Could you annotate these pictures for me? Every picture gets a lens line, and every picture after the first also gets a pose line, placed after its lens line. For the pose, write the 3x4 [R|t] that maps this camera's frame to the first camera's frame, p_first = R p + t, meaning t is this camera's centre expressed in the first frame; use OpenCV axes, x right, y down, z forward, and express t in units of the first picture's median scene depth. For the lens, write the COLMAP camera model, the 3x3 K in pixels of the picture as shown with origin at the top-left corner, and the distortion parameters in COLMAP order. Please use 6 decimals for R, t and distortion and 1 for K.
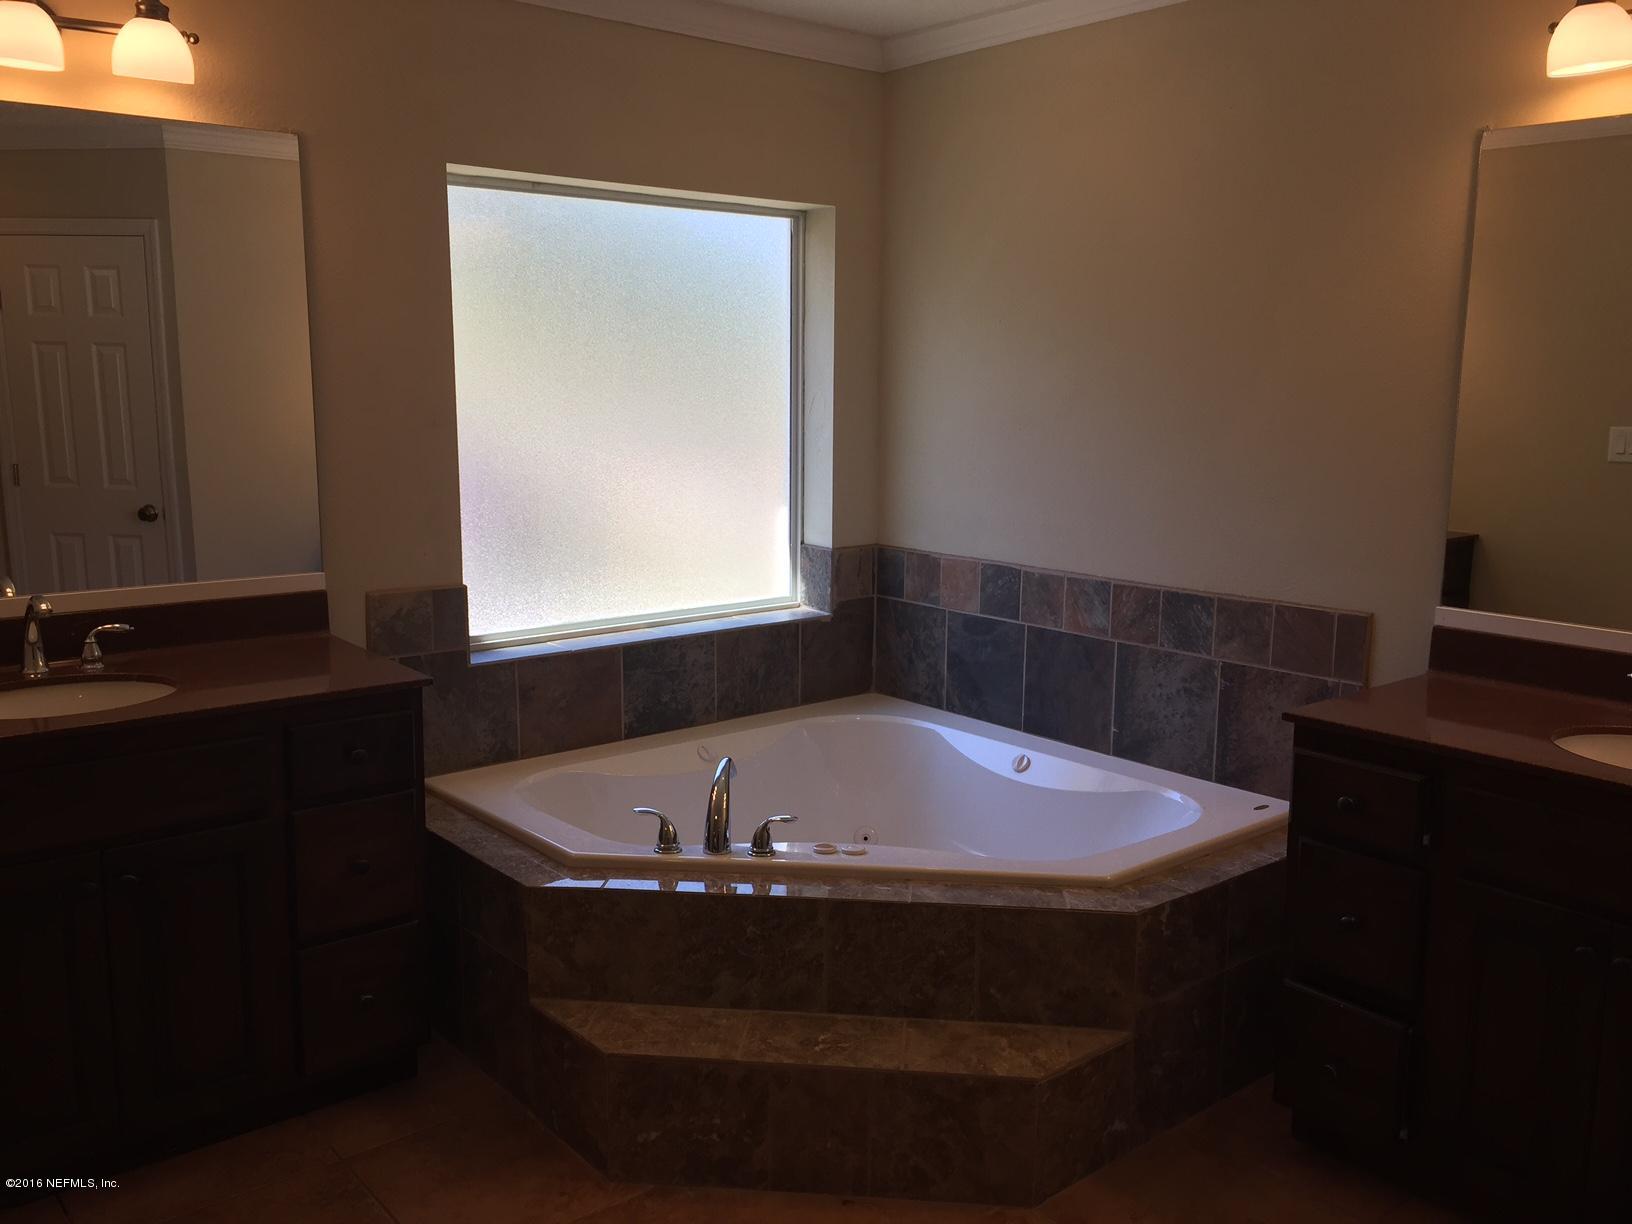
lens RADIAL K [[1392.5, 0, 827.0], [0, 1392.5, 607.4], [0, 0, 1]] dist [0.088710, -0.125002]
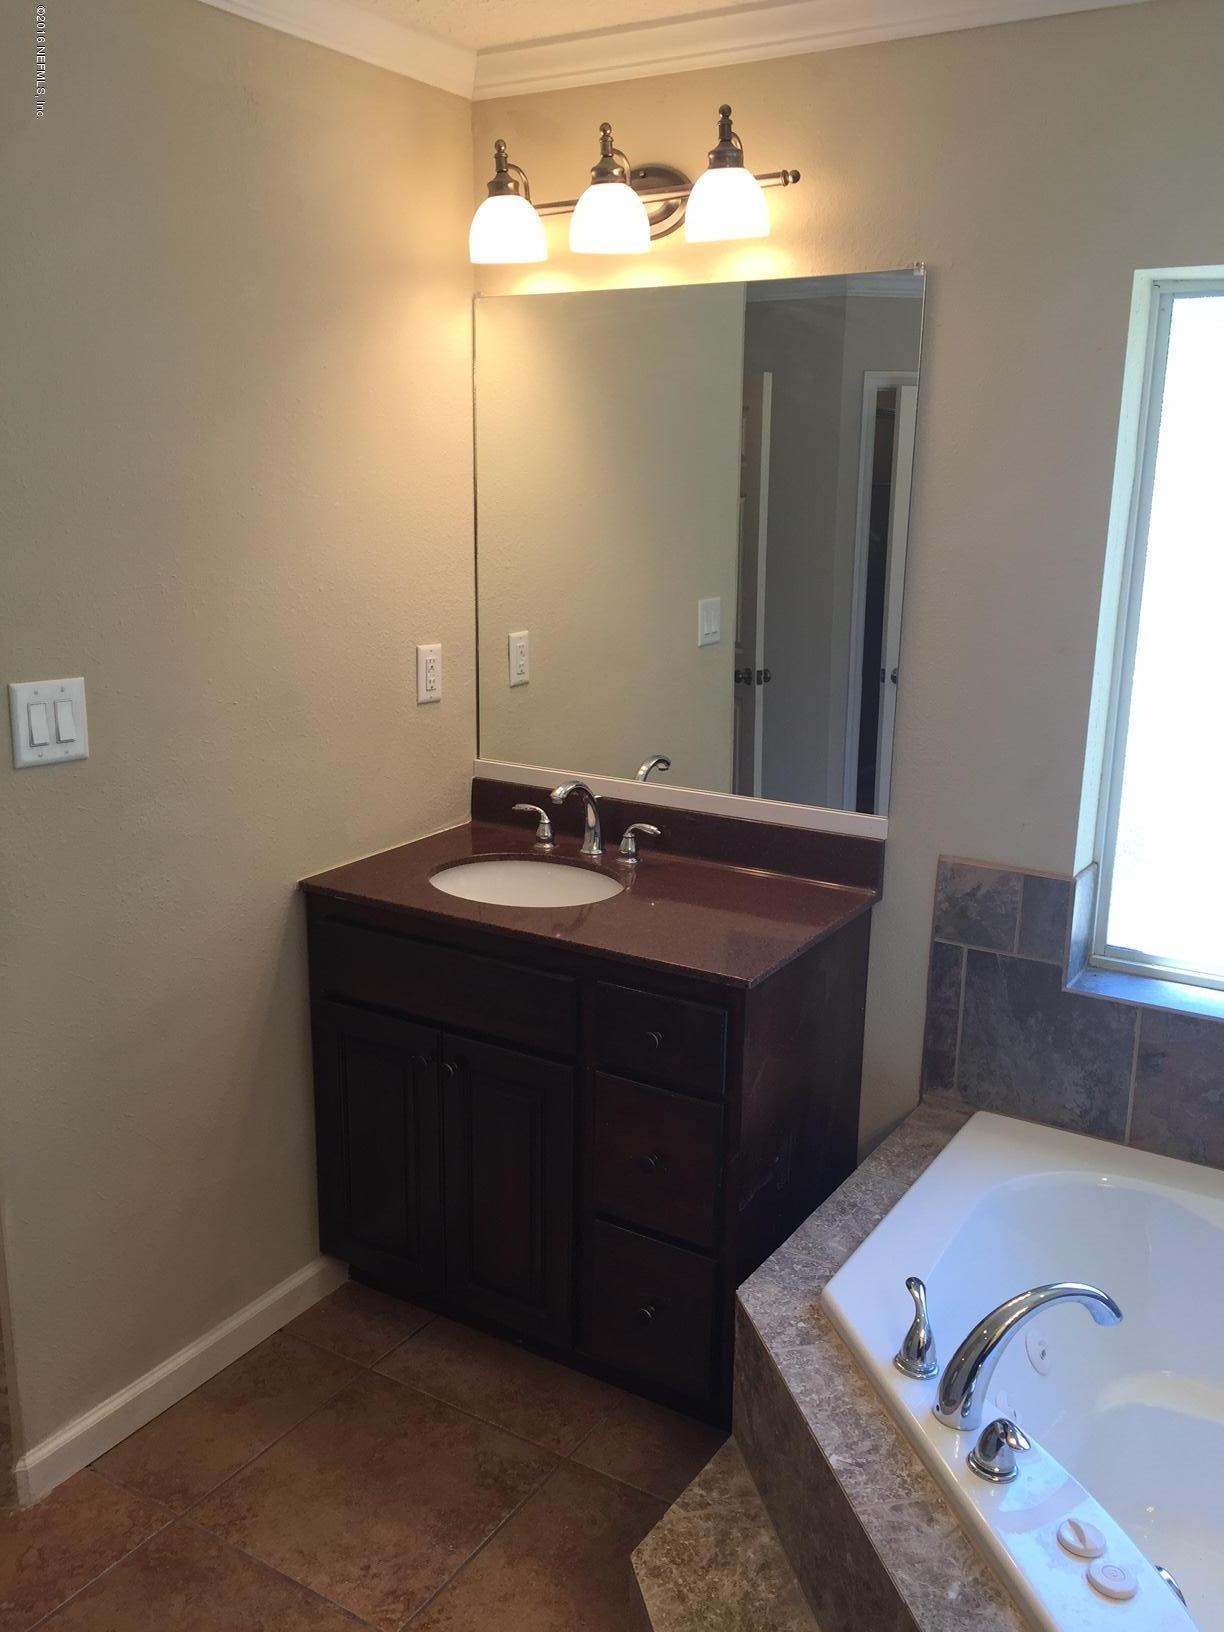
lens RADIAL K [[1393.9, 0, 612.0], [0, 1393.9, 816.0], [0, 0, 1]] dist [0.076230, -0.103749]
pose [[0.296059, 0.221526, -0.929126, 0.337304], [-0.162205, 0.970266, 0.179649, -0.141996], [0.941296, 0.097522, 0.323188, 0.569381]]
